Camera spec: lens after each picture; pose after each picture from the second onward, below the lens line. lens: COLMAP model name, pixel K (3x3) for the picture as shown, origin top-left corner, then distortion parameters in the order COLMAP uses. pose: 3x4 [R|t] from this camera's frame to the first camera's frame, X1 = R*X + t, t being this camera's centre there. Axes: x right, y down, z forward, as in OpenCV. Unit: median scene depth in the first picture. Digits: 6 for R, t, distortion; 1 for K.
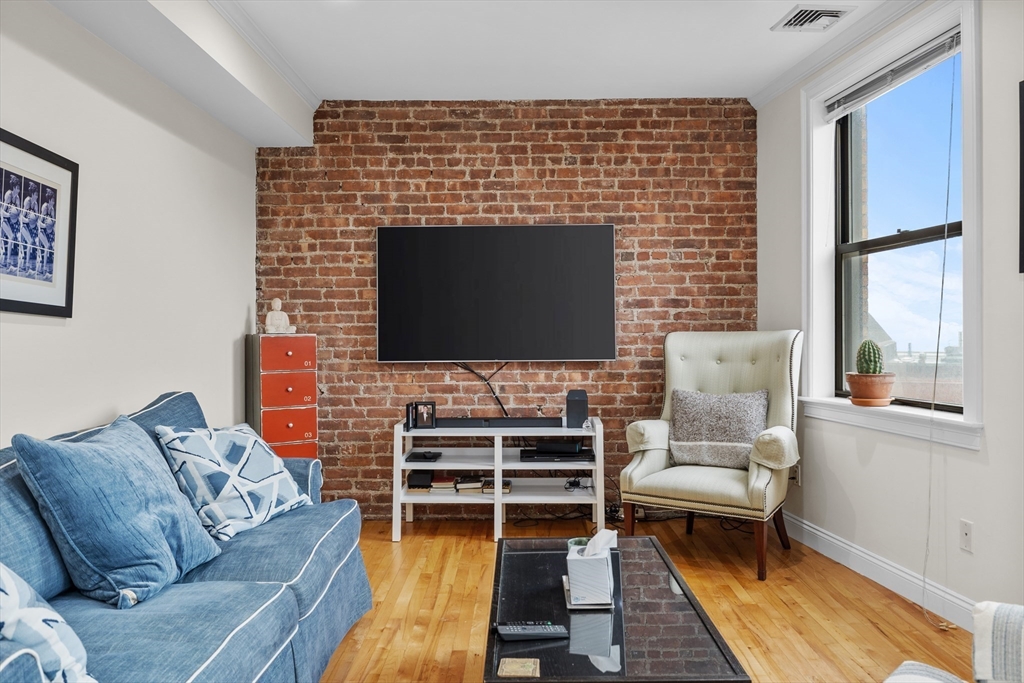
lens RADIAL K [[803.3, 0, 497.0], [0, 803.3, 331.4], [0, 0, 1]] dist [-0.000566, 0.005303]
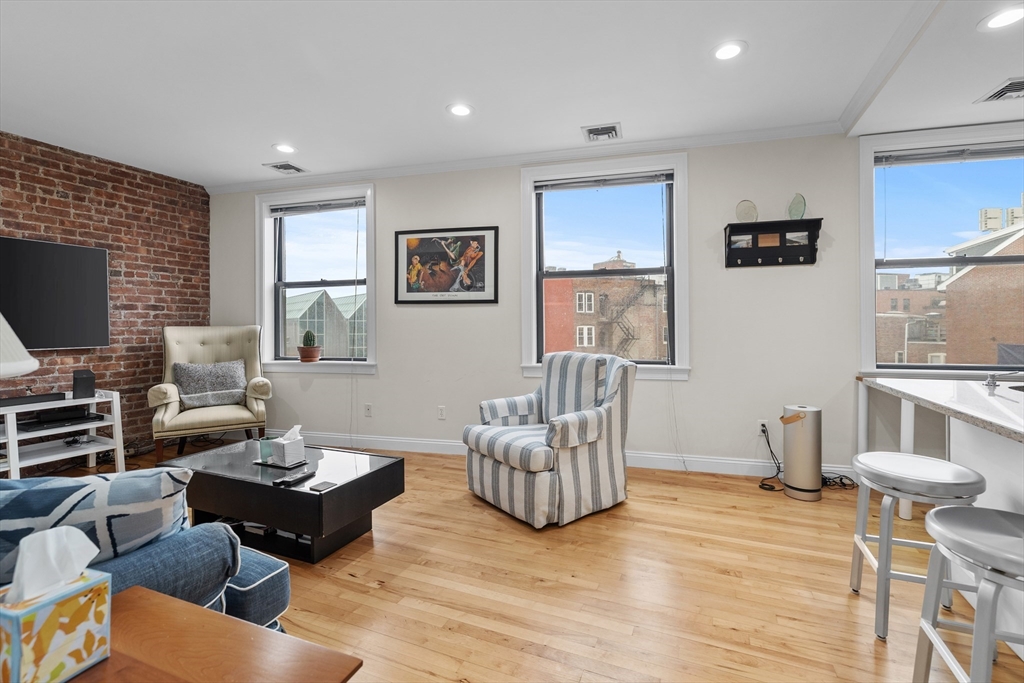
lens RADIAL K [[455.8, 0, 532.7], [0, 455.8, 326.5], [0, 0, 1]] dist [0.002033, -0.000314]
pose [[0.355435, 0.002255, 0.934698, -0.374288], [0.001244, 0.999995, -0.002886, 0.004185], [-0.934700, 0.002188, 0.355431, 0.031743]]
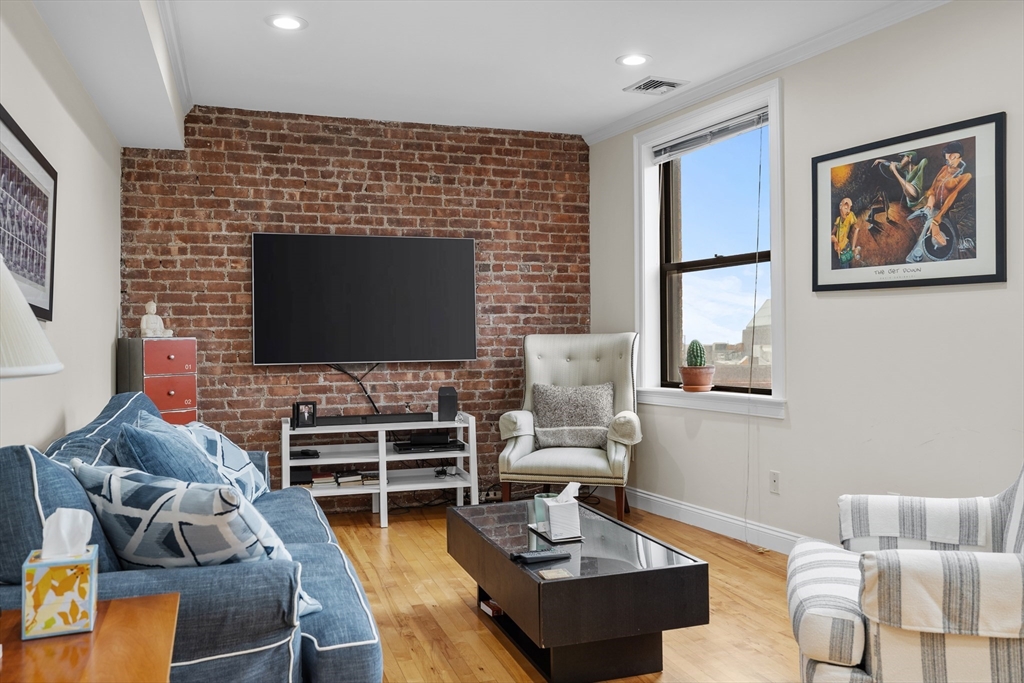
lens RADIAL K [[852.6, 0, 514.2], [0, 852.6, 327.5], [0, 0, 1]] dist [0.007596, -0.008799]
pose [[0.941871, 0.000341, 0.335974, -0.227249], [0.003120, 0.999947, -0.009762, 0.002482], [-0.335960, 0.010243, 0.941821, -0.156387]]
